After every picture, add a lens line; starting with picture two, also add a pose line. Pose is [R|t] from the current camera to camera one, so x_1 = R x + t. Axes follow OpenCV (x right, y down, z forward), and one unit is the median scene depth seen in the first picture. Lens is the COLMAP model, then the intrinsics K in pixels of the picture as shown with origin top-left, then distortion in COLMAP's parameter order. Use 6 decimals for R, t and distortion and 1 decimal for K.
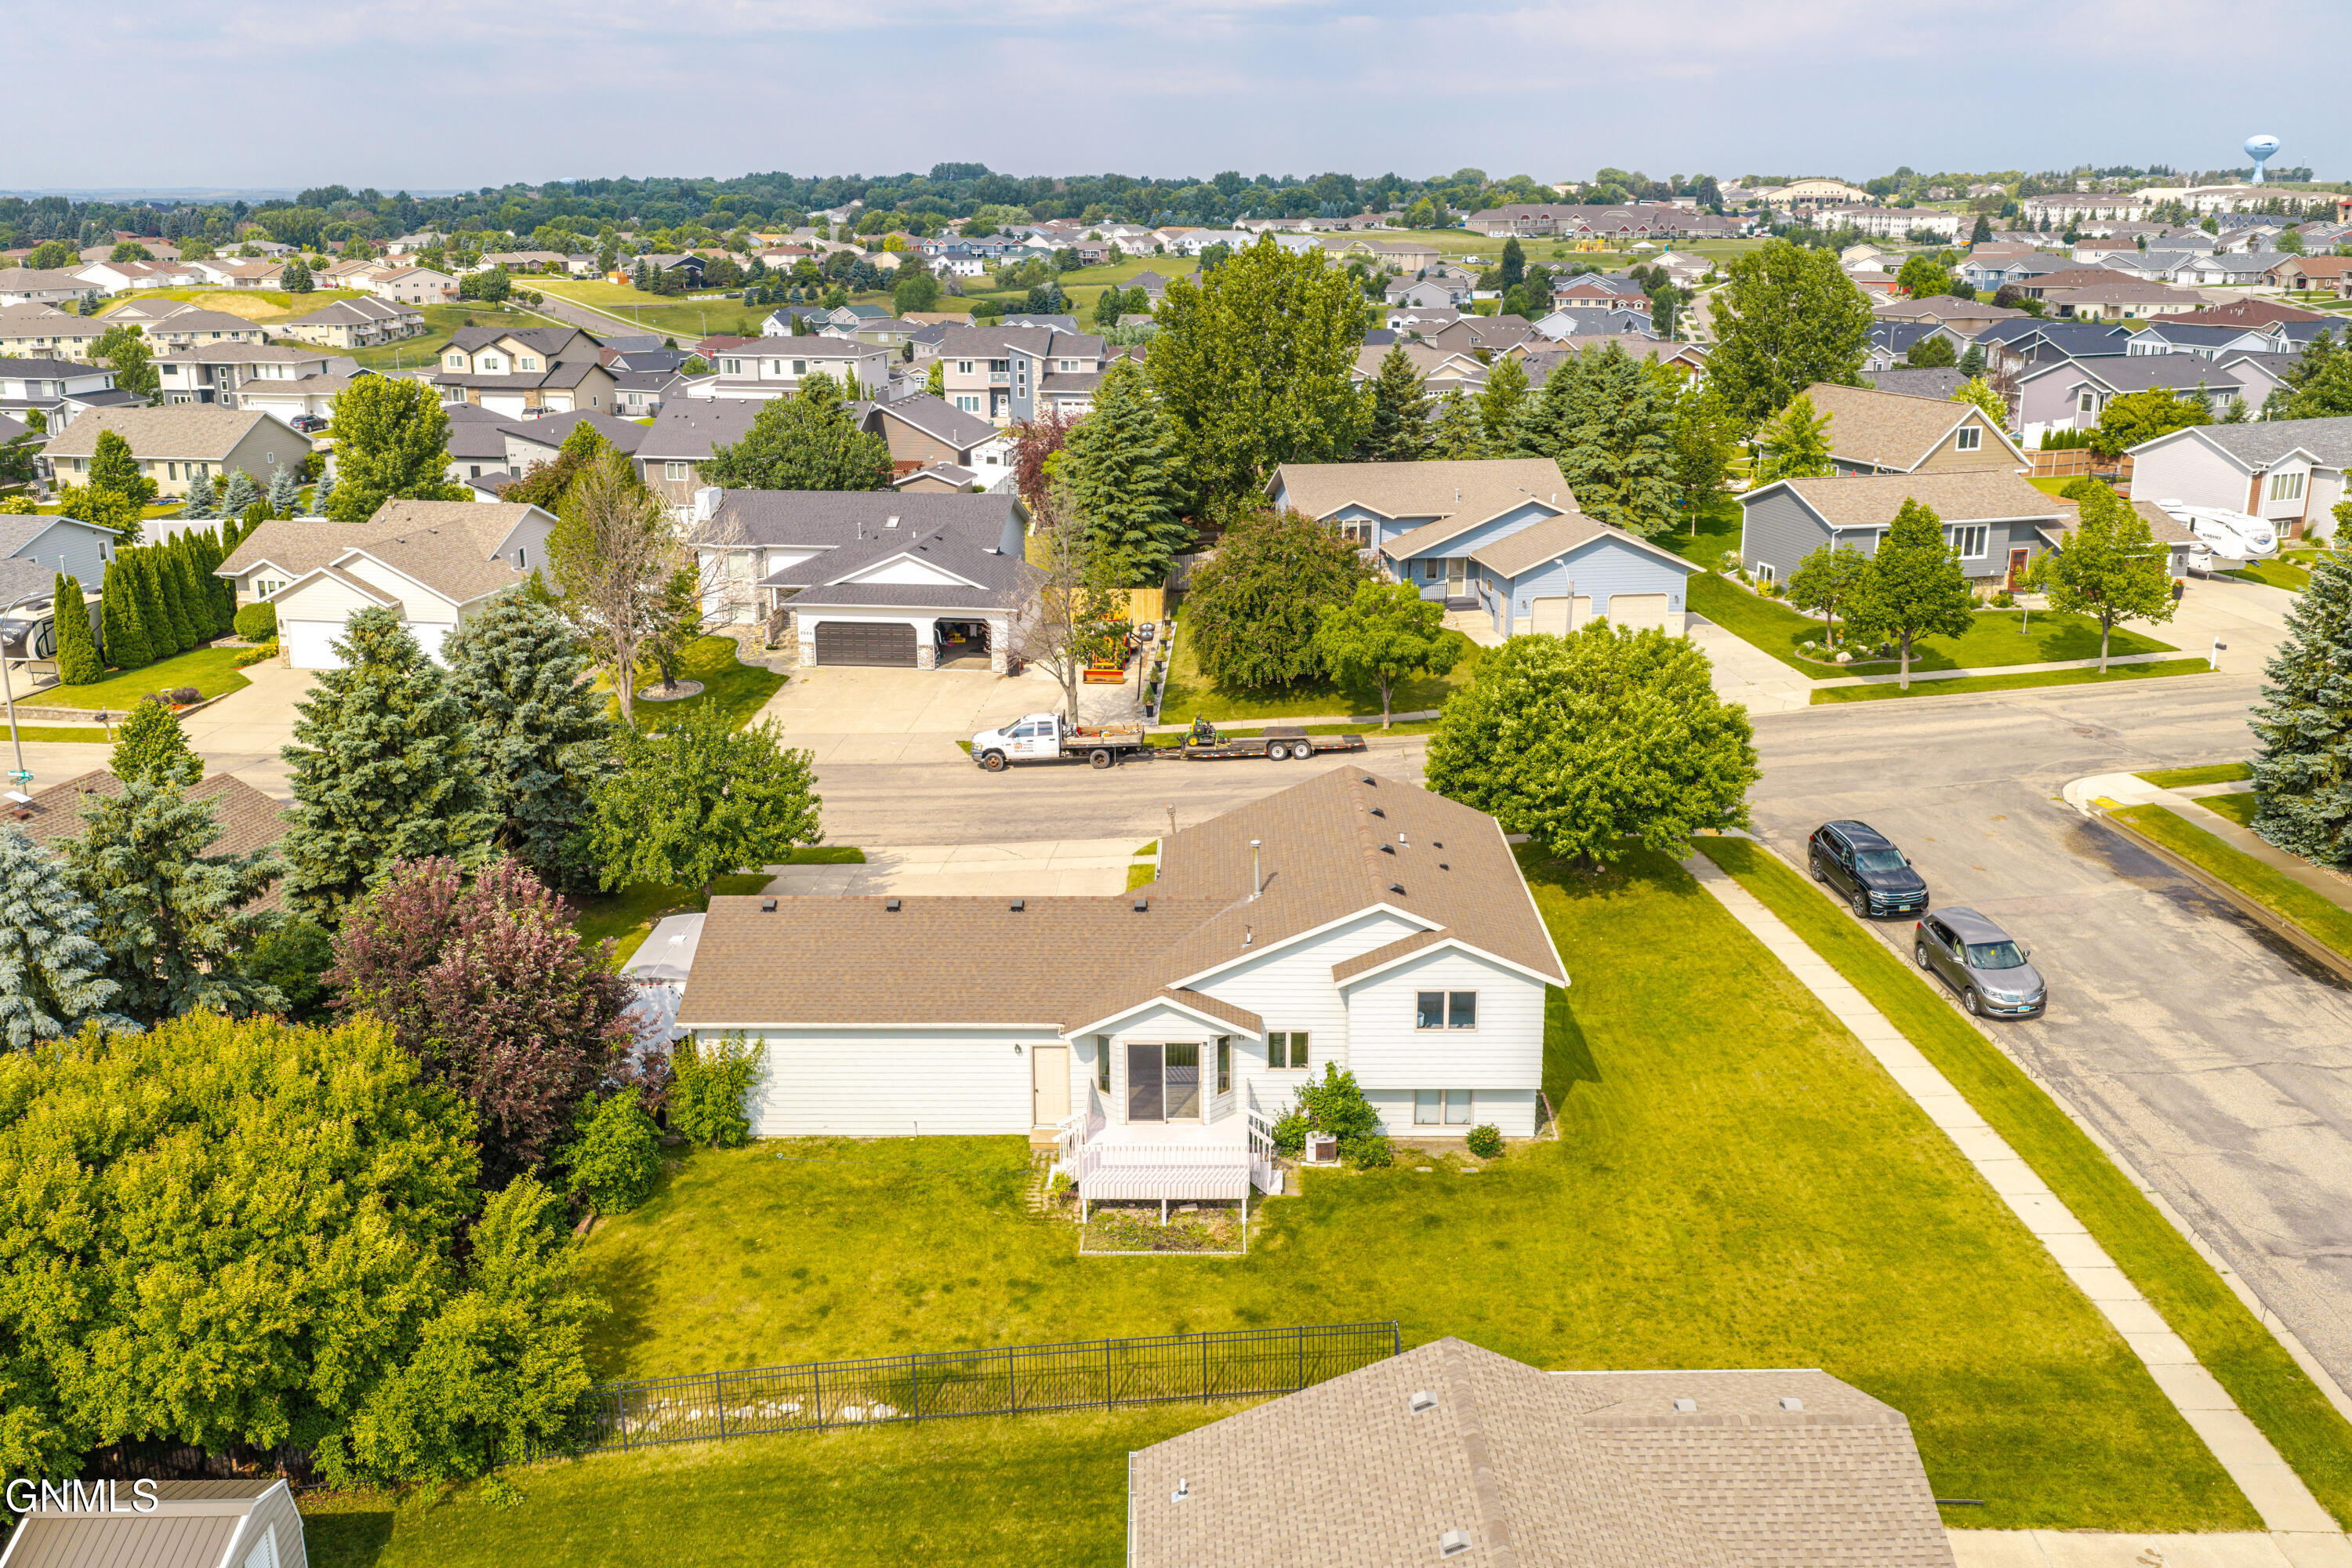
lens RADIAL K [[2082.0, 0, 1180.7], [0, 2082.0, 794.1], [0, 0, 1]] dist [0.012590, -0.029863]
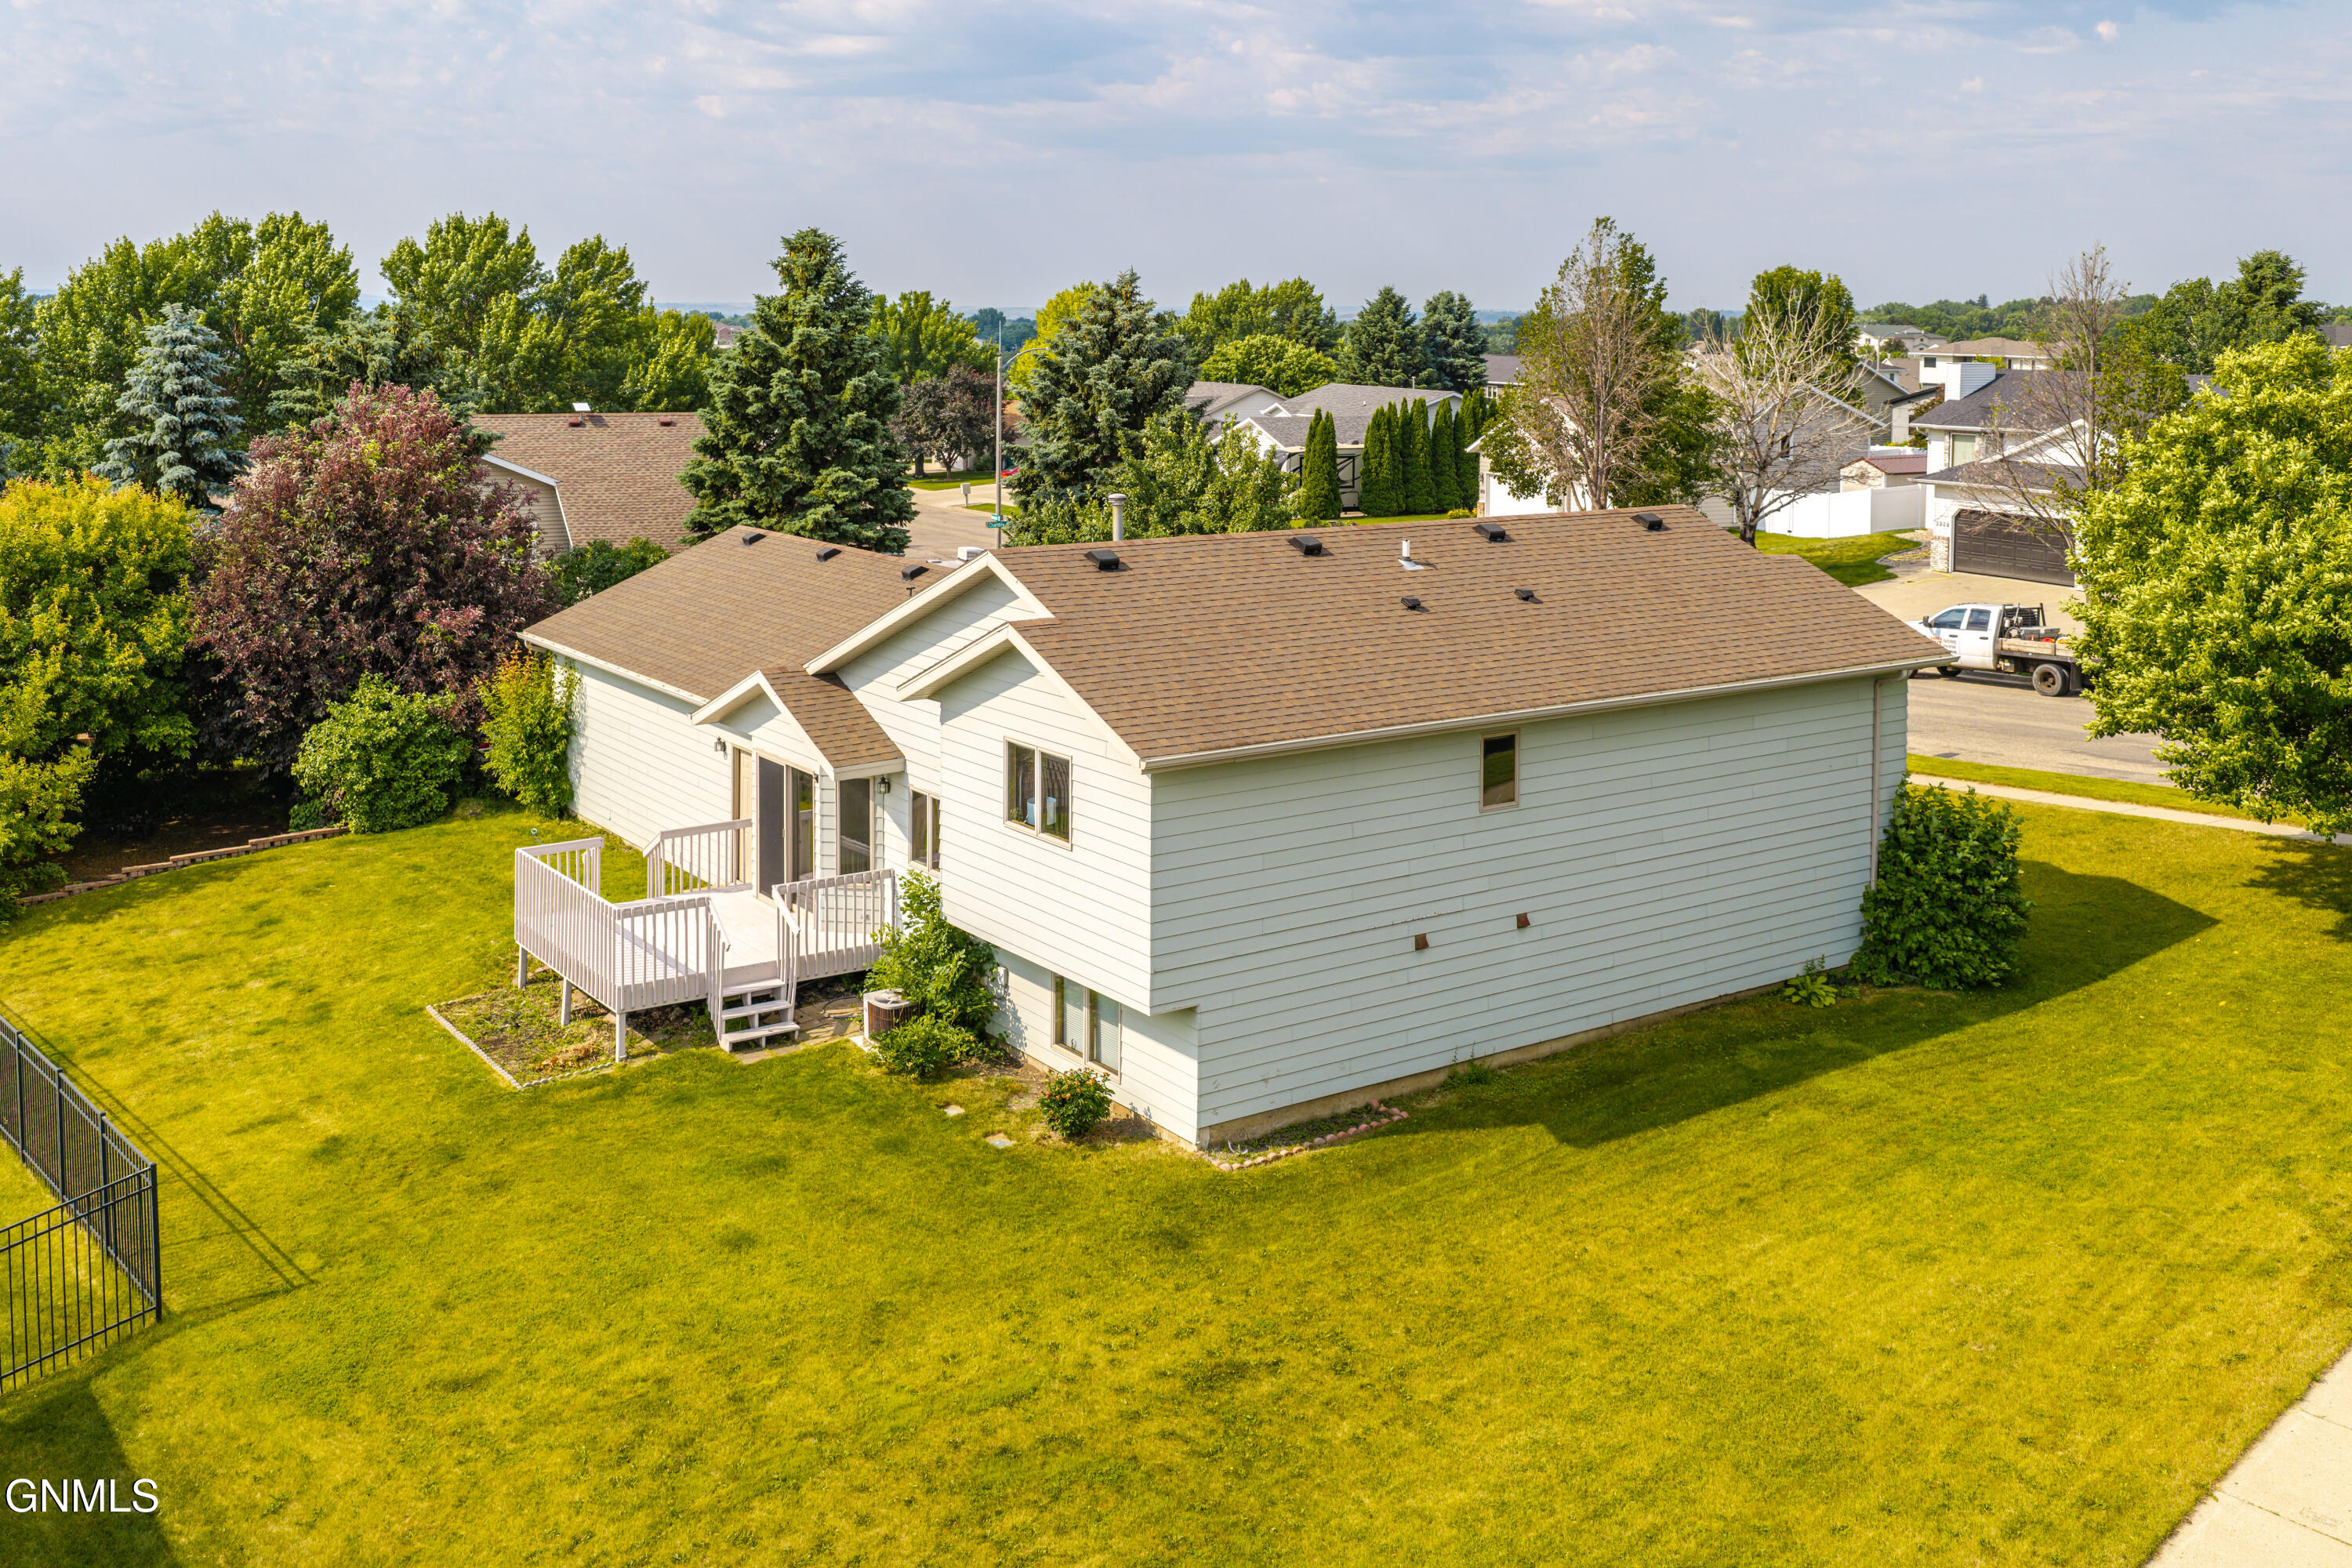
lens RADIAL K [[2181.2, 0, 1174.8], [0, 2181.2, 399.6], [0, 0, 1]] dist [0.015056, -0.024619]
pose [[0.585812, 0.038529, -0.809530, 0.324778], [-0.232483, 0.964879, -0.122313, 0.041512], [0.776386, 0.259854, 0.574195, 0.414691]]
